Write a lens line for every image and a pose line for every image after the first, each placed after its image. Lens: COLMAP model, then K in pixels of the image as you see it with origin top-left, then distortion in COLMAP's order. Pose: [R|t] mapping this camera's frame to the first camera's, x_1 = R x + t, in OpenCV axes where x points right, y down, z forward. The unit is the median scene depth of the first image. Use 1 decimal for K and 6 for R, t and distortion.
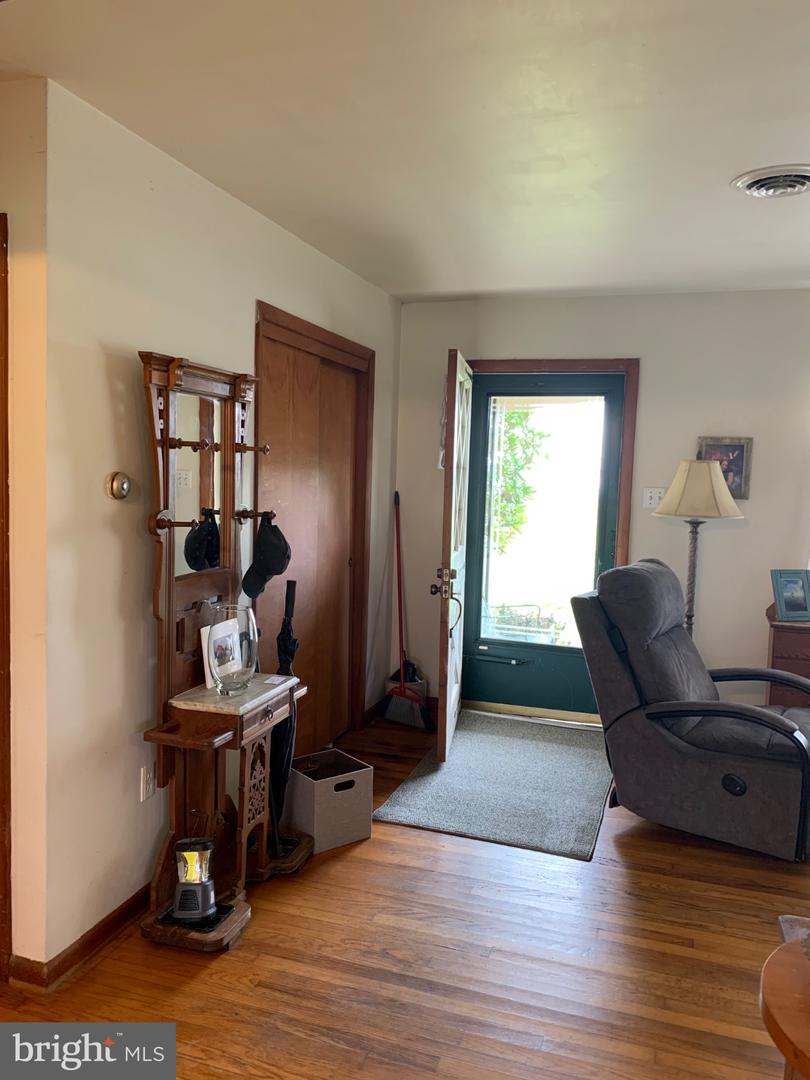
lens RADIAL K [[820.5, 0, 395.1], [0, 820.5, 532.5], [0, 0, 1]] dist [0.014757, -0.032164]
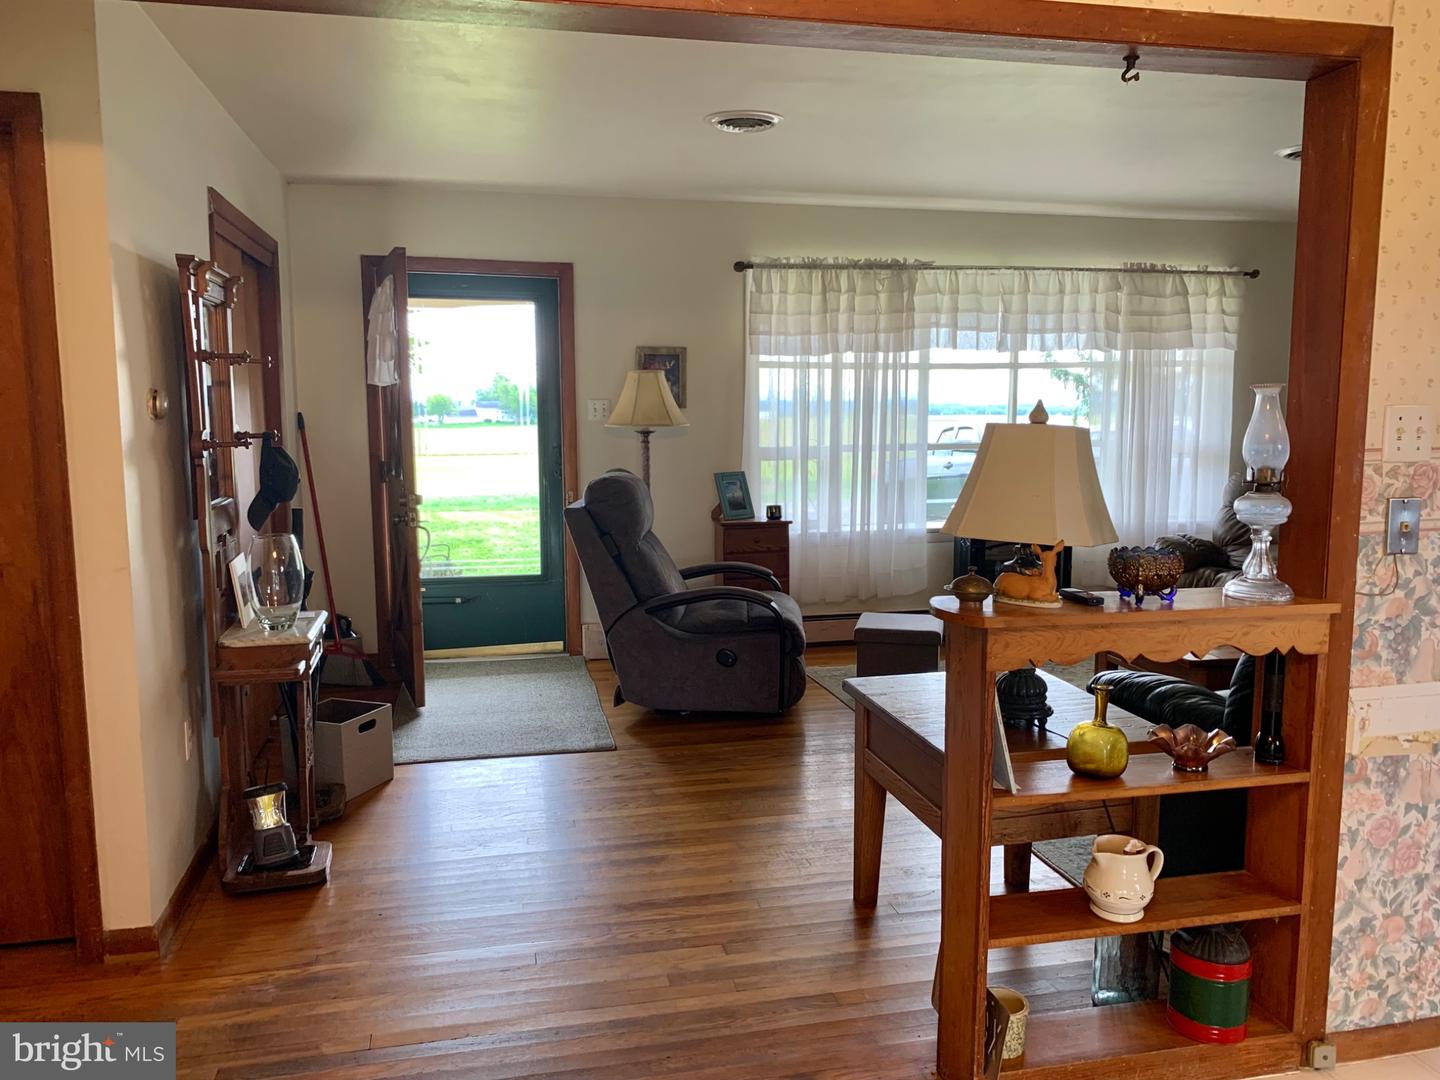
lens RADIAL K [[1094.0, 0, 723.1], [0, 1094.0, 542.2], [0, 0, 1]] dist [0.014757, -0.032164]
pose [[0.851157, -0.097364, 0.515803, -0.320090], [0.066264, 0.994716, 0.078418, 0.028928], [-0.520713, -0.032567, 0.853111, -0.248145]]
